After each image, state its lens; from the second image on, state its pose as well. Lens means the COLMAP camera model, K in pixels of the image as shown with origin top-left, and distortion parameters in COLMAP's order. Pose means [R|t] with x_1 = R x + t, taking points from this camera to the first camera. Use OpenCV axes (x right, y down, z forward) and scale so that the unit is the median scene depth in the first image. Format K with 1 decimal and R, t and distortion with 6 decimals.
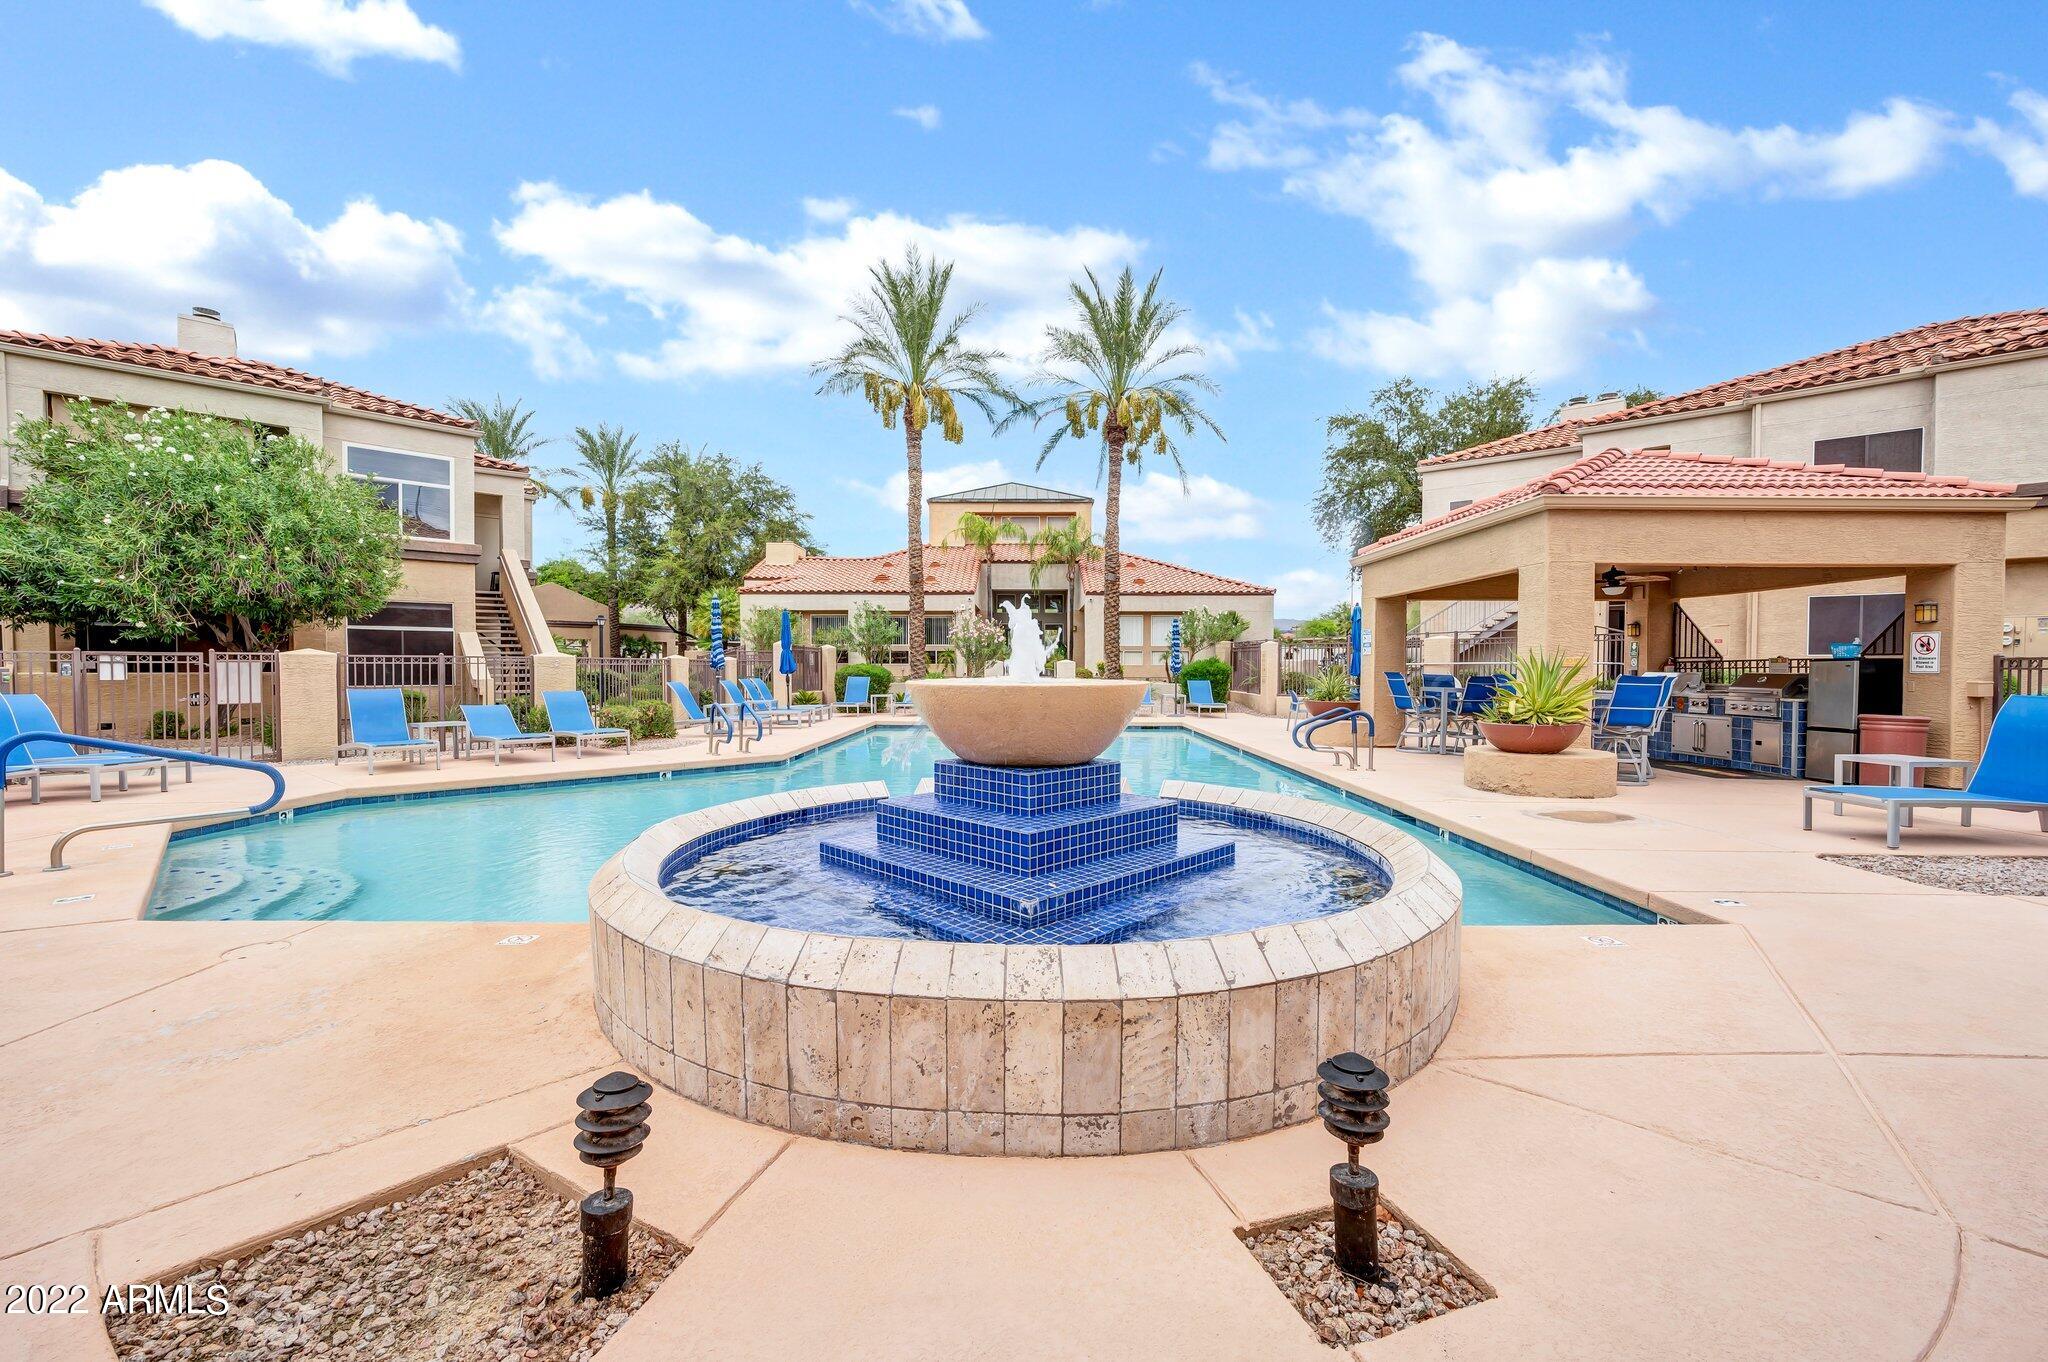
lens RADIAL K [[818.1, 0, 1023.8], [0, 818.1, 687.0], [0, 0, 1]] dist [-0.001767, -0.000291]
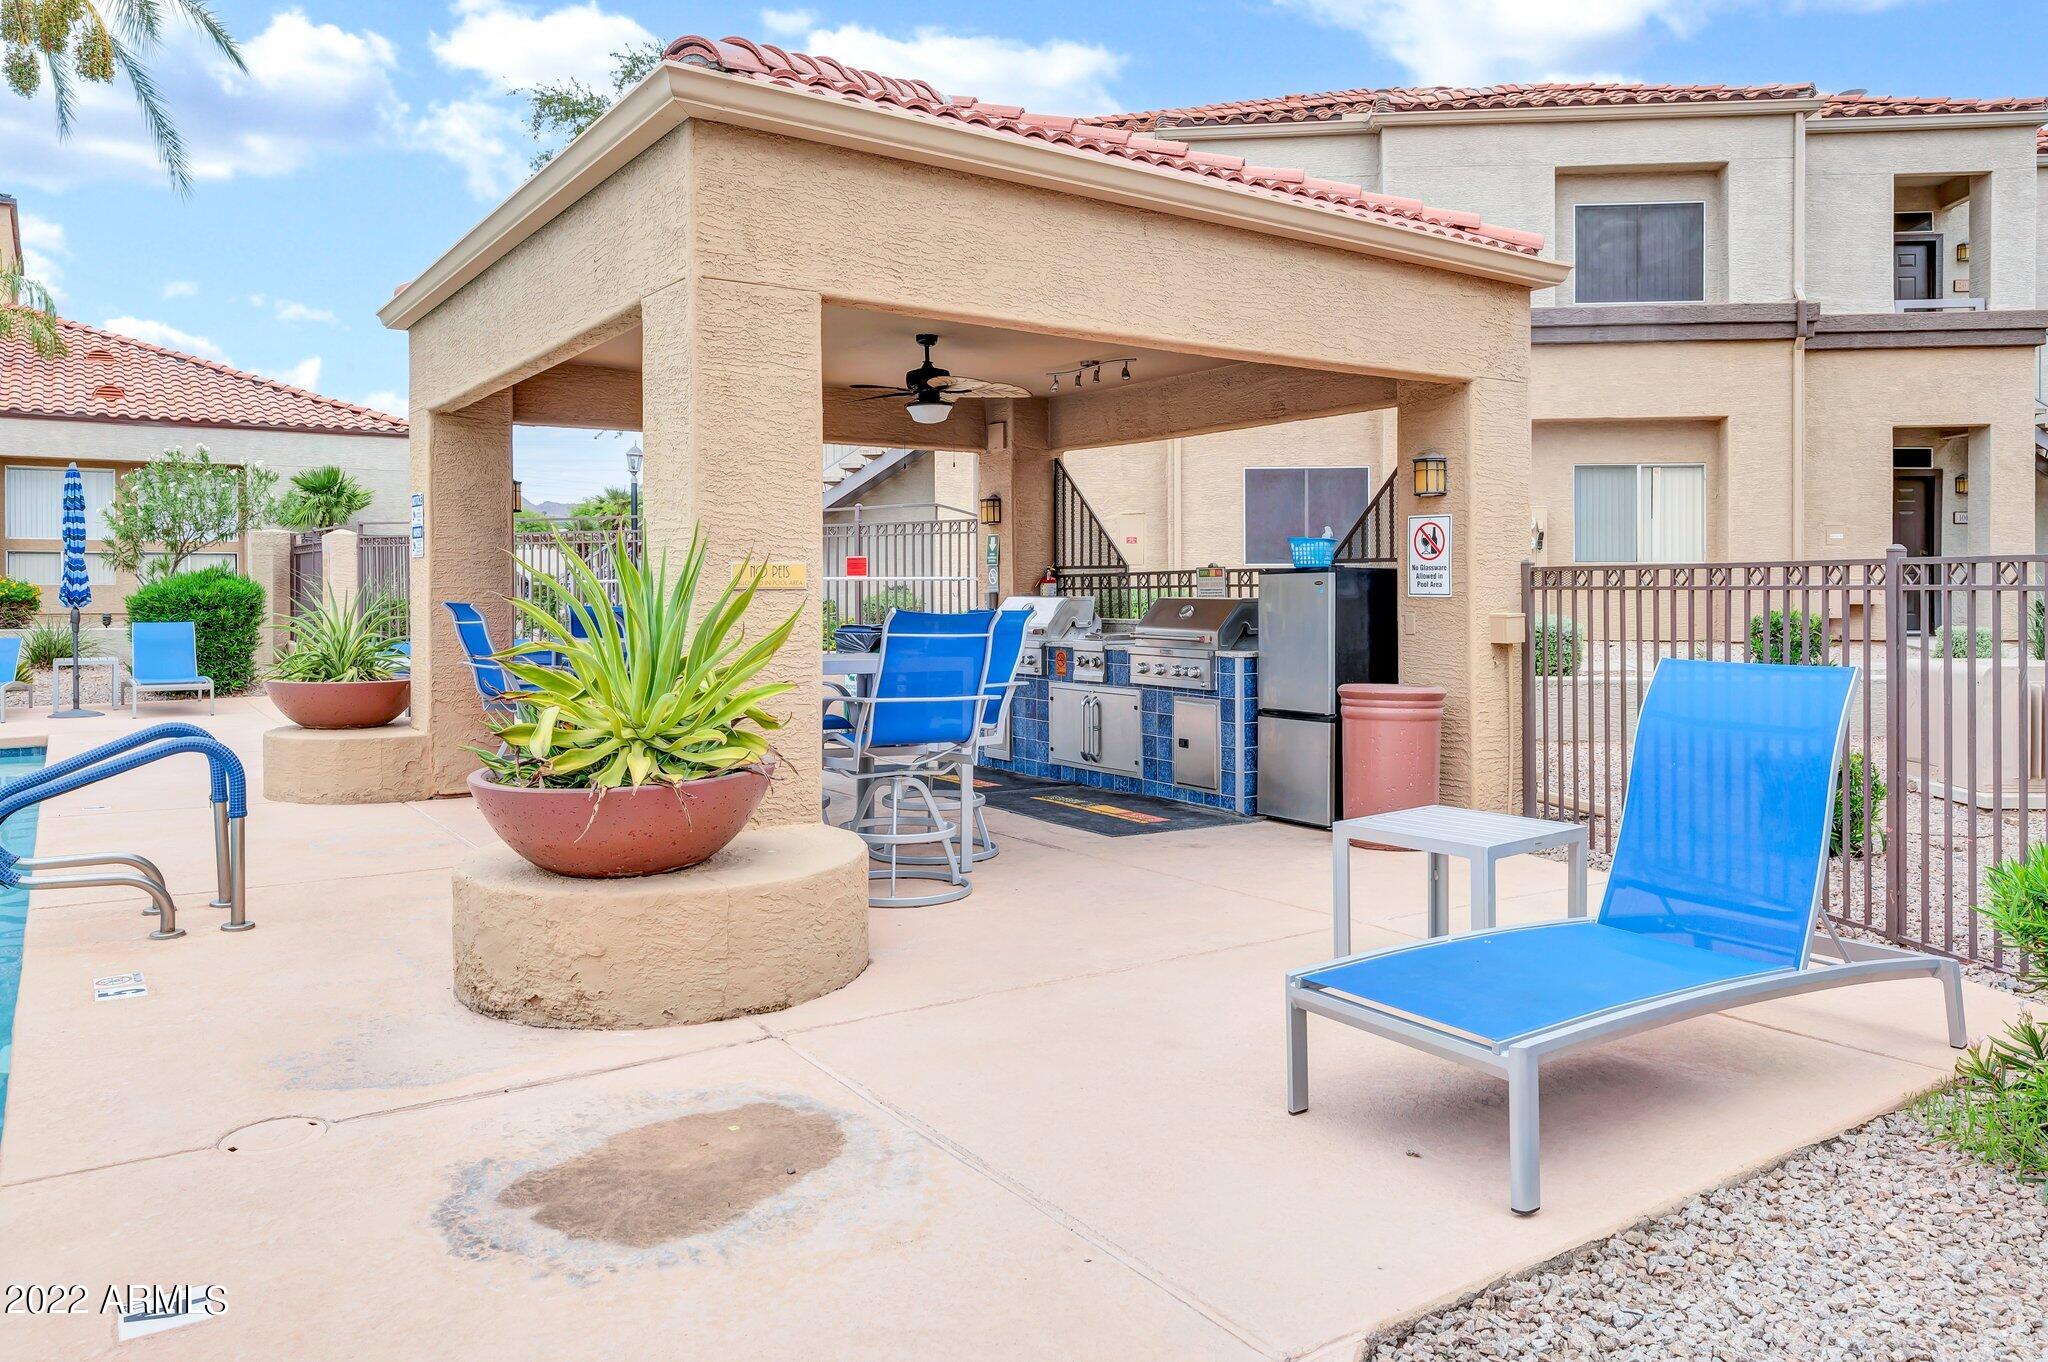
lens RADIAL K [[1389.1, 0, 1023.0], [0, 1389.1, 592.7], [0, 0, 1]] dist [-0.000781, -0.002101]
pose [[0.817339, -0.007877, 0.576103, 0.283288], [0.019076, 0.999728, -0.013395, -0.008949], [-0.575841, 0.021938, 0.817267, 0.309445]]
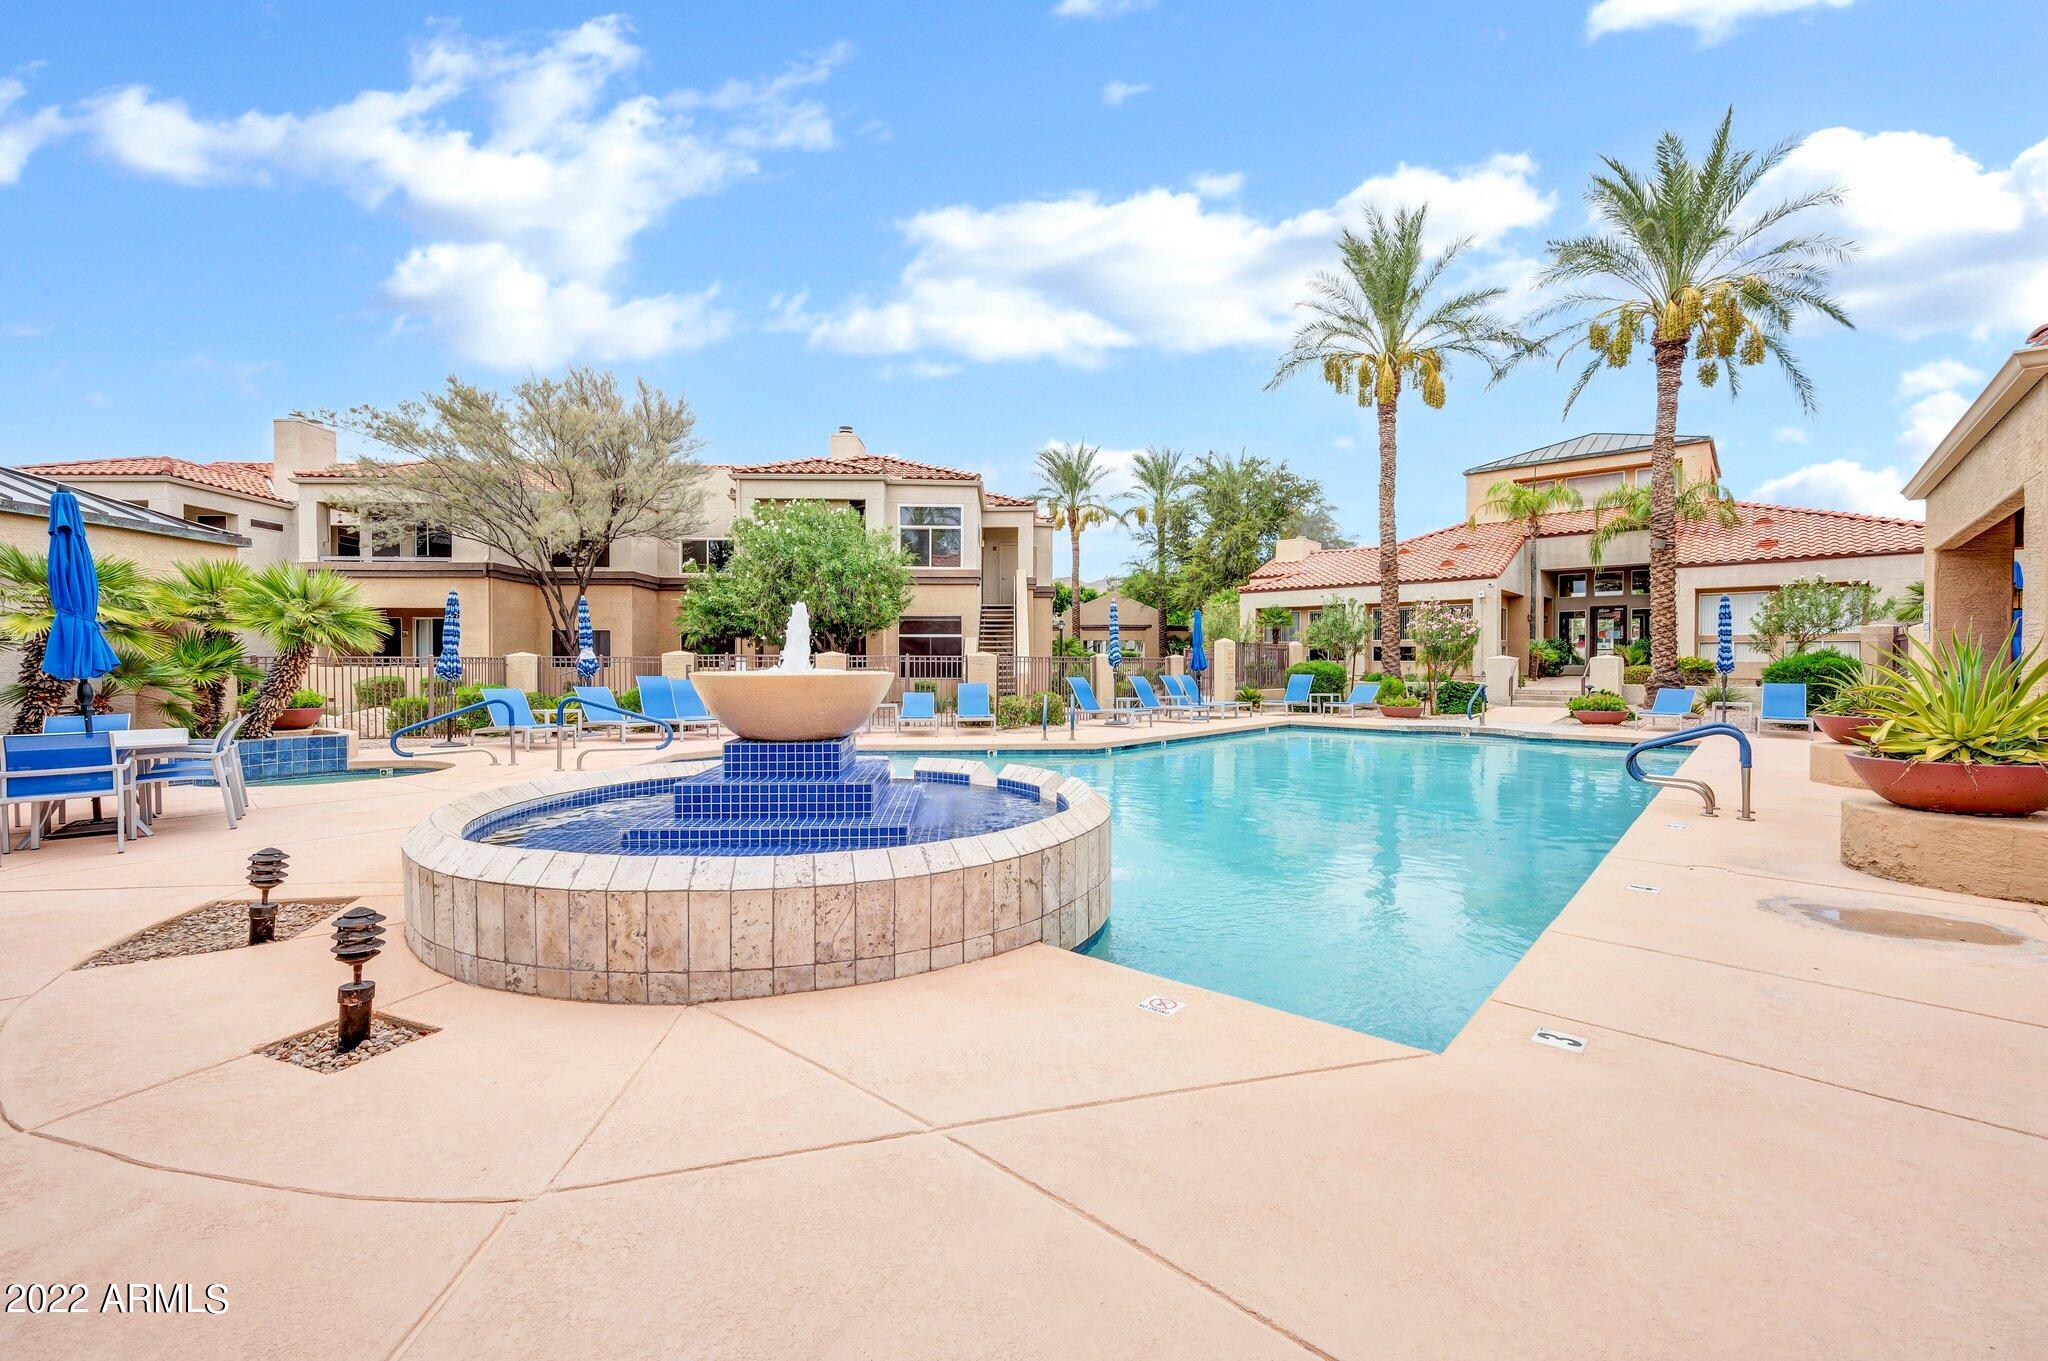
lens RADIAL K [[832.2, 0, 1019.8], [0, 832.2, 673.8], [0, 0, 1]] dist [-0.001507, 0.000115]
pose [[0.750957, 0.006350, -0.660321, 0.330202], [-0.015884, 0.999838, -0.008450, -0.000018], [0.660160, 0.016834, 0.750936, 0.087985]]
